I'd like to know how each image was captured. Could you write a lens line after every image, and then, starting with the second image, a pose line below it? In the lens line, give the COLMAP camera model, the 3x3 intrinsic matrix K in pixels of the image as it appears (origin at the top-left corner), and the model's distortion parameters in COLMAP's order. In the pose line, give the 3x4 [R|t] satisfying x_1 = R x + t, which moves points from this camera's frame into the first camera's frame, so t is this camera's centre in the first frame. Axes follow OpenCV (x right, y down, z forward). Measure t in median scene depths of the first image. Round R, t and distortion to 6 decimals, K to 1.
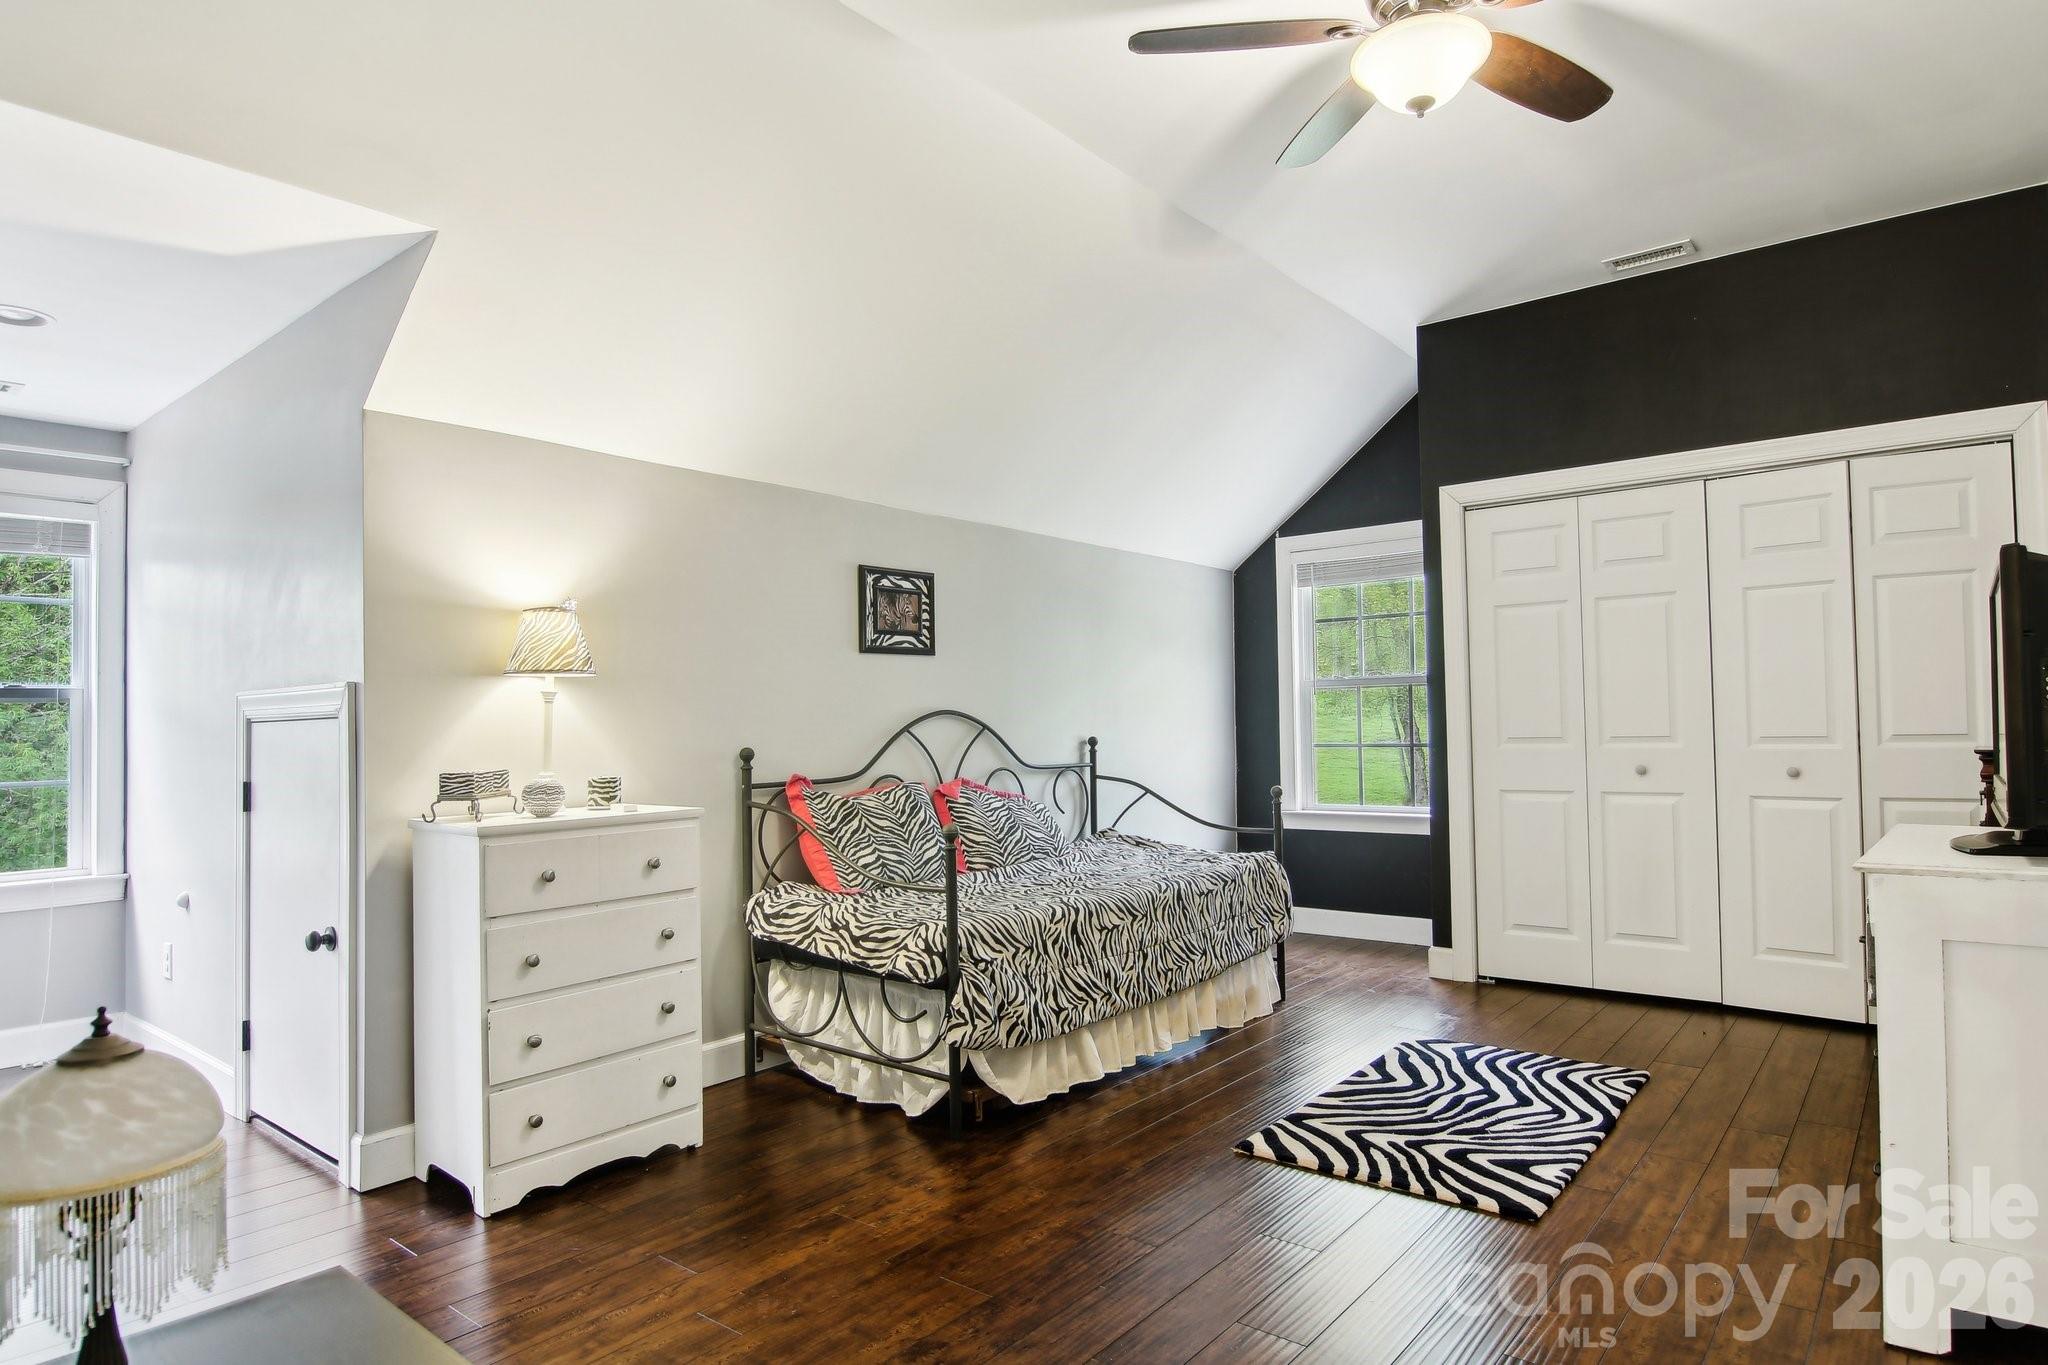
lens RADIAL K [[1176.3, 0, 1026.1], [0, 1176.3, 691.7], [0, 0, 1]] dist [-0.012019, -0.003759]
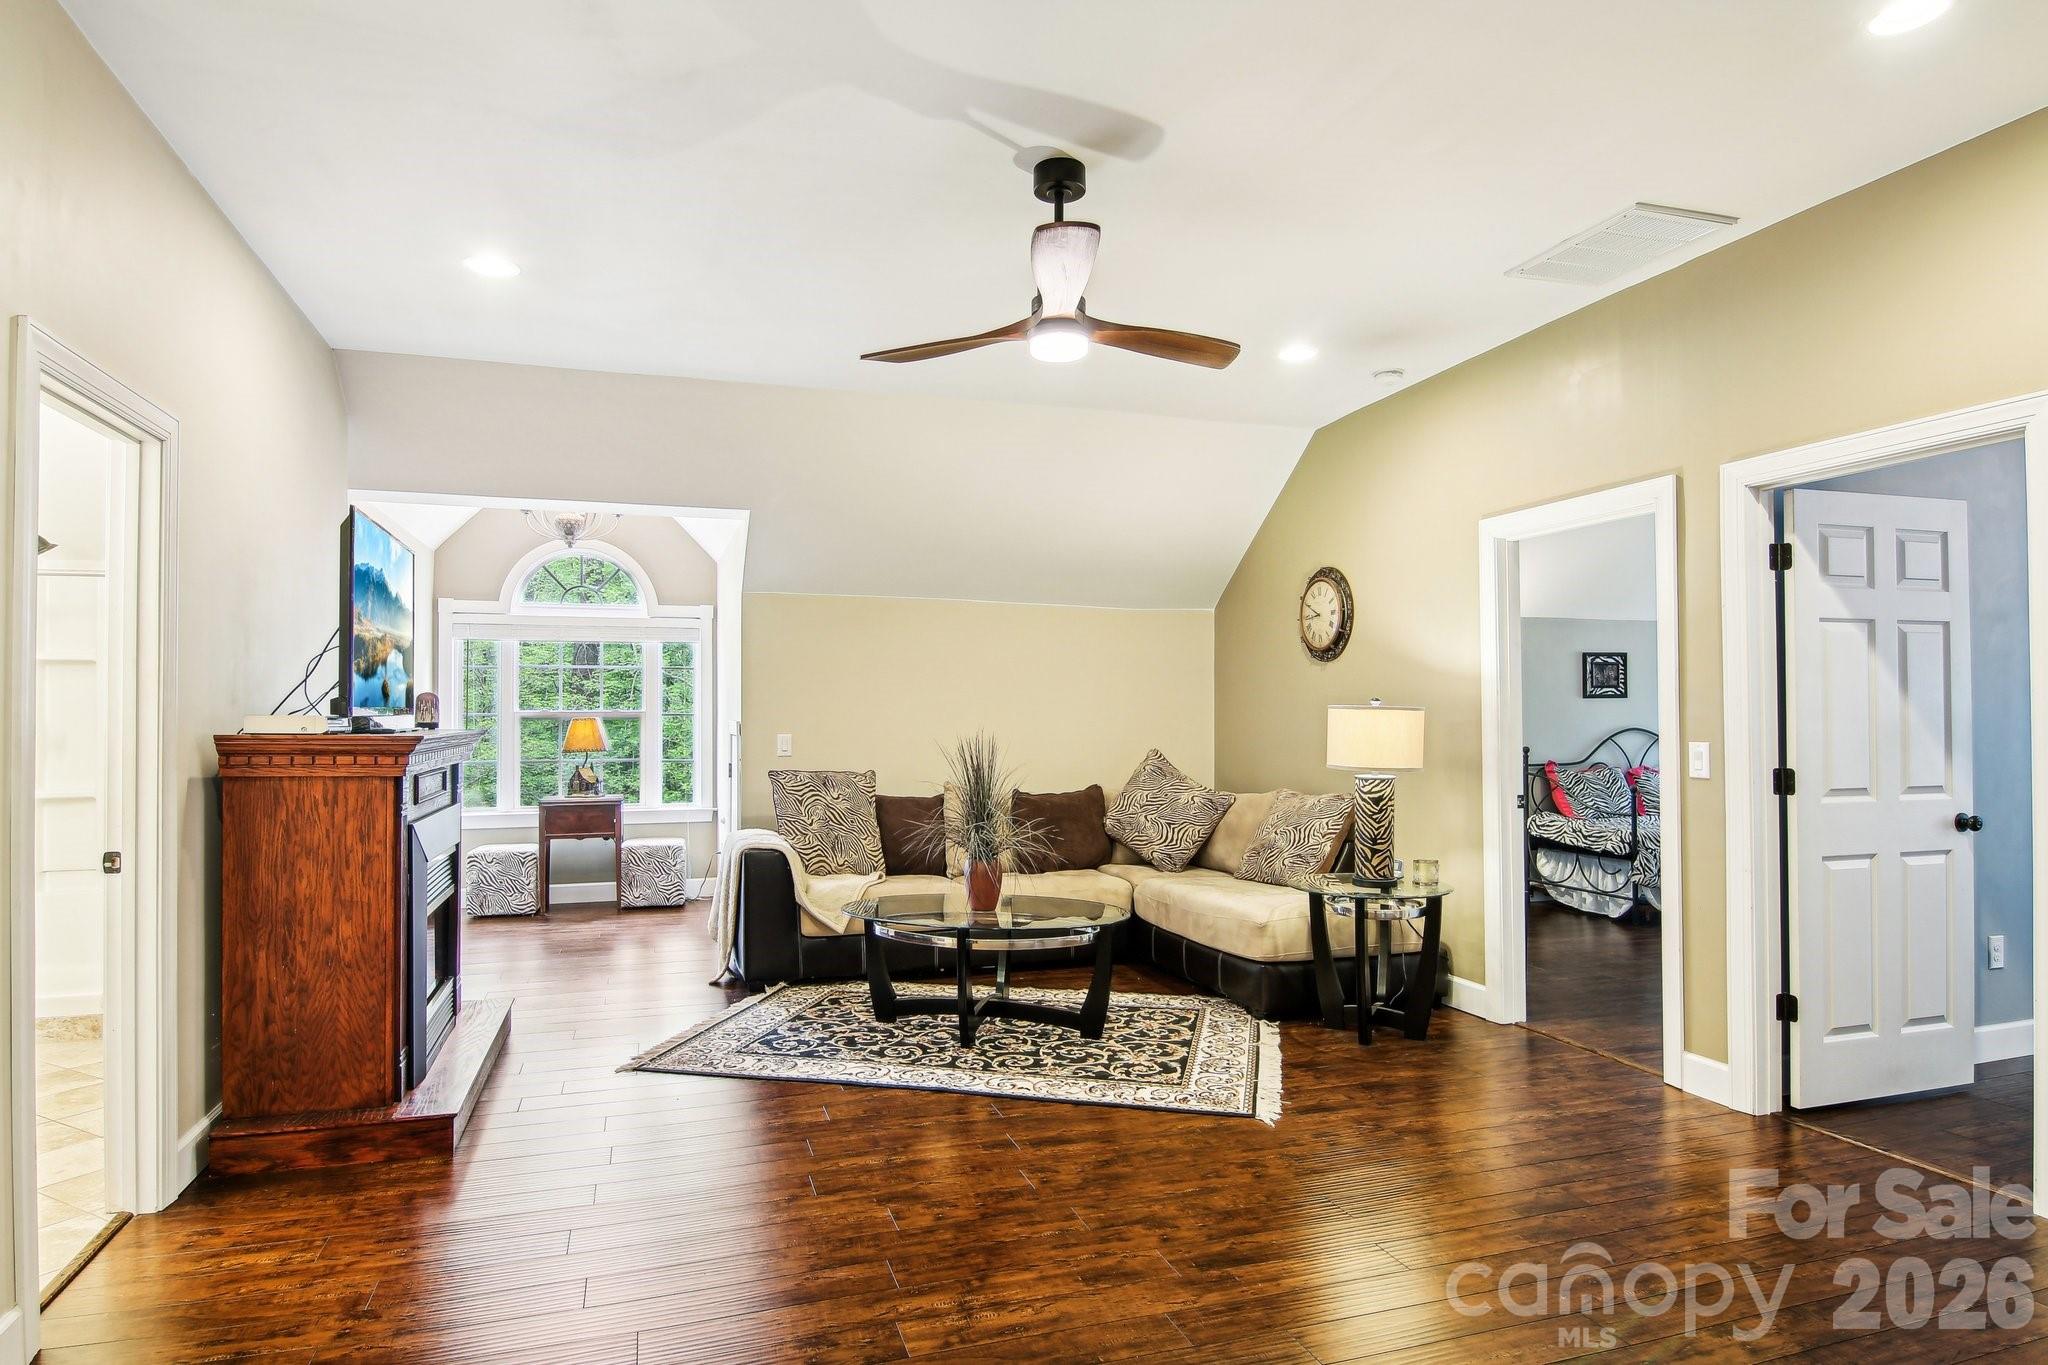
lens RADIAL K [[1176.3, 0, 1015.4], [0, 1176.3, 687.1], [0, 0, 1]] dist [-0.012019, -0.003759]
pose [[0.845731, 0.002671, -0.533603, 0.112771], [0.001728, 0.999969, 0.007746, -0.079602], [0.533607, -0.007473, 0.845699, -1.310225]]
